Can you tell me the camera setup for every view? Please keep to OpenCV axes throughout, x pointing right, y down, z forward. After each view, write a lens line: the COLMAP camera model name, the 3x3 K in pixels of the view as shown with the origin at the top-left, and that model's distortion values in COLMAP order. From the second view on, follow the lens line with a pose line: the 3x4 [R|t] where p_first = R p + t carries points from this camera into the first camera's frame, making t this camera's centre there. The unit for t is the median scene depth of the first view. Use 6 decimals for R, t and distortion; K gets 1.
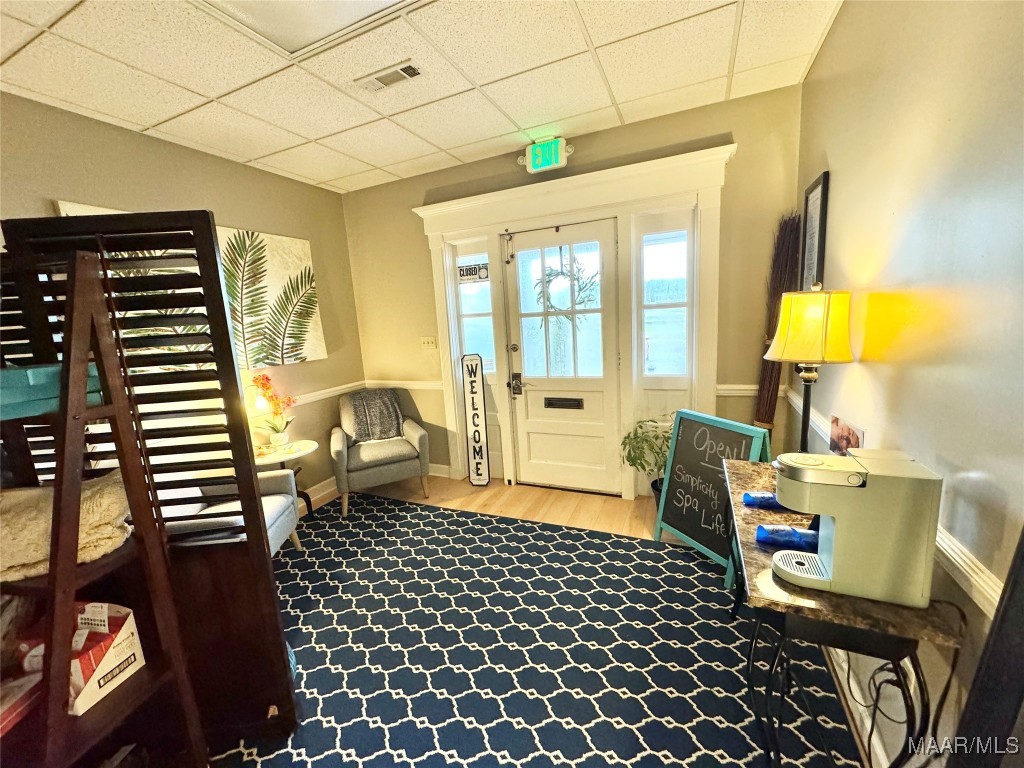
lens RADIAL K [[409.0, 0, 512.6], [0, 409.0, 383.0], [0, 0, 1]] dist [0.001841, -0.000067]
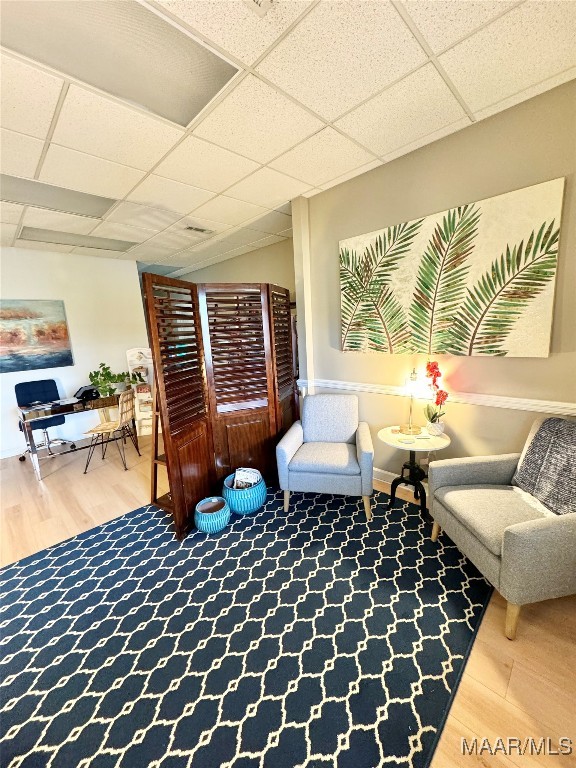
lens RADIAL K [[306.7, 0, 289.4], [0, 306.7, 383.6], [0, 0, 1]] dist [0.001841, -0.000067]
pose [[-0.348672, 0.251234, -0.902945, 0.200753], [-0.075851, 0.952679, 0.294361, -0.159389], [0.934171, 0.171125, -0.313116, 0.885348]]
